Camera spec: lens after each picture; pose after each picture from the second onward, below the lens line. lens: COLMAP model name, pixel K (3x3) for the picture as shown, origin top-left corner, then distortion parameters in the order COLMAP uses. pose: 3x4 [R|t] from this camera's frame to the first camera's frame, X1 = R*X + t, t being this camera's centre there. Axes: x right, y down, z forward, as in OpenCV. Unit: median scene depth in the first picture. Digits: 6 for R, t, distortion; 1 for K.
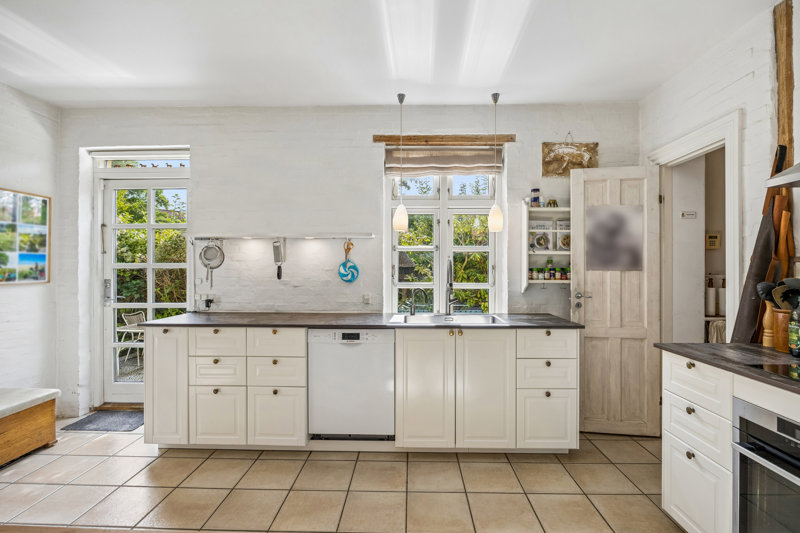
lens RADIAL K [[373.7, 0, 398.7], [0, 373.7, 266.7], [0, 0, 1]] dist [0.002301, 0.000120]
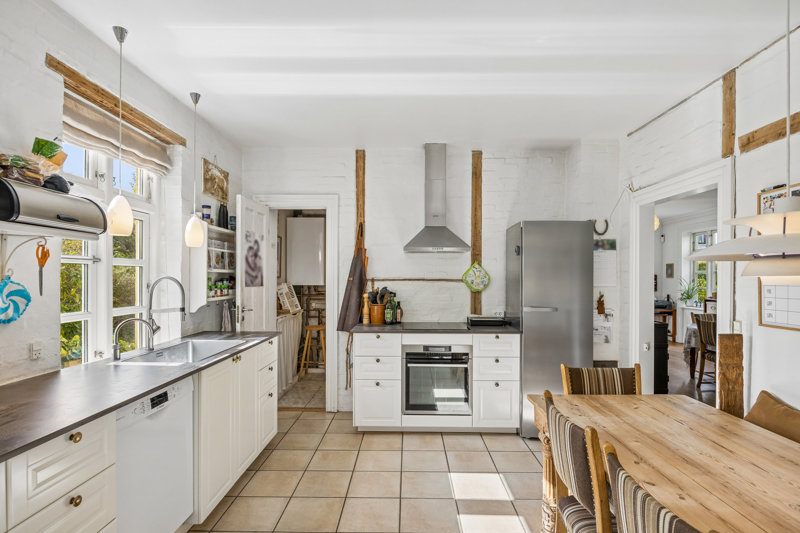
lens RADIAL K [[420.0, 0, 403.9], [0, 420.0, 277.9], [0, 0, 1]] dist [-0.000949, -0.000213]
pose [[-0.030082, -0.005128, 0.999534, -0.751797], [-0.004692, 0.999977, 0.004989, -0.025862], [-0.999536, -0.004539, -0.030105, 0.519479]]
